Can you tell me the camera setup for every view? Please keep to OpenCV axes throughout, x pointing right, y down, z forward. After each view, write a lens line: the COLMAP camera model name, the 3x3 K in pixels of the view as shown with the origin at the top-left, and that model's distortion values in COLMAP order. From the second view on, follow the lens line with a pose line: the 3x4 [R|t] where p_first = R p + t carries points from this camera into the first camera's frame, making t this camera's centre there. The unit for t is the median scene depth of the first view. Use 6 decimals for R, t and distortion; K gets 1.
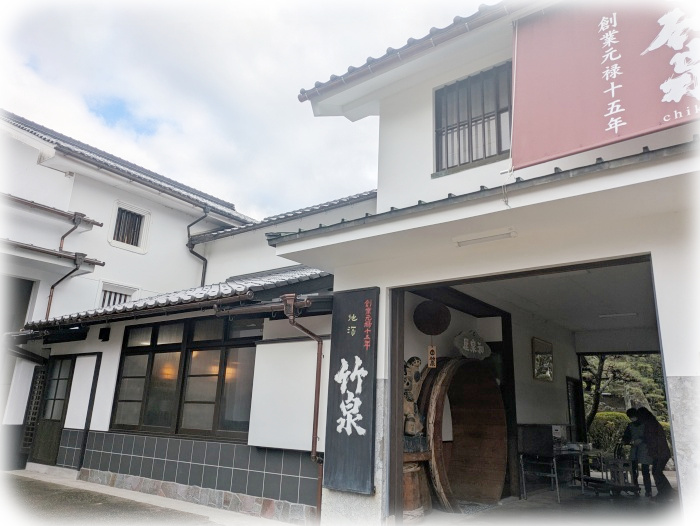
lens RADIAL K [[509.5, 0, 351.3], [0, 509.5, 271.9], [0, 0, 1]] dist [0.036198, -0.003072]
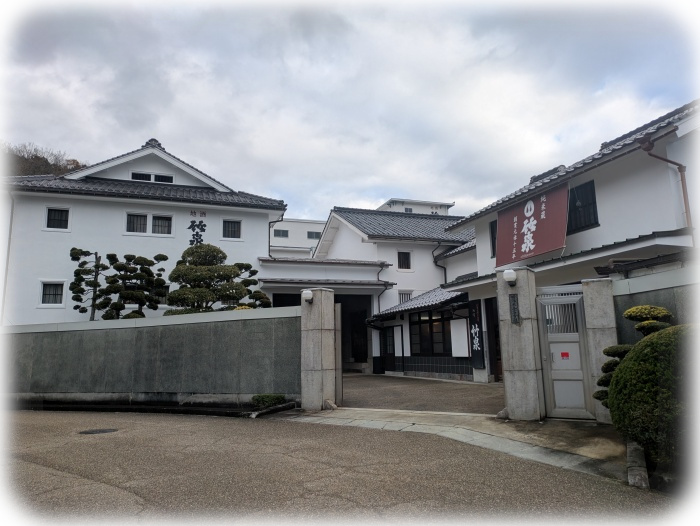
lens RADIAL K [[500.3, 0, 347.2], [0, 500.3, 261.0], [0, 0, 1]] dist [0.042928, -0.035735]
pose [[0.826143, -0.152546, -0.542418, 0.767553], [0.197524, 0.979973, 0.025242, -0.305211], [0.527704, -0.127994, 0.839730, -1.320256]]
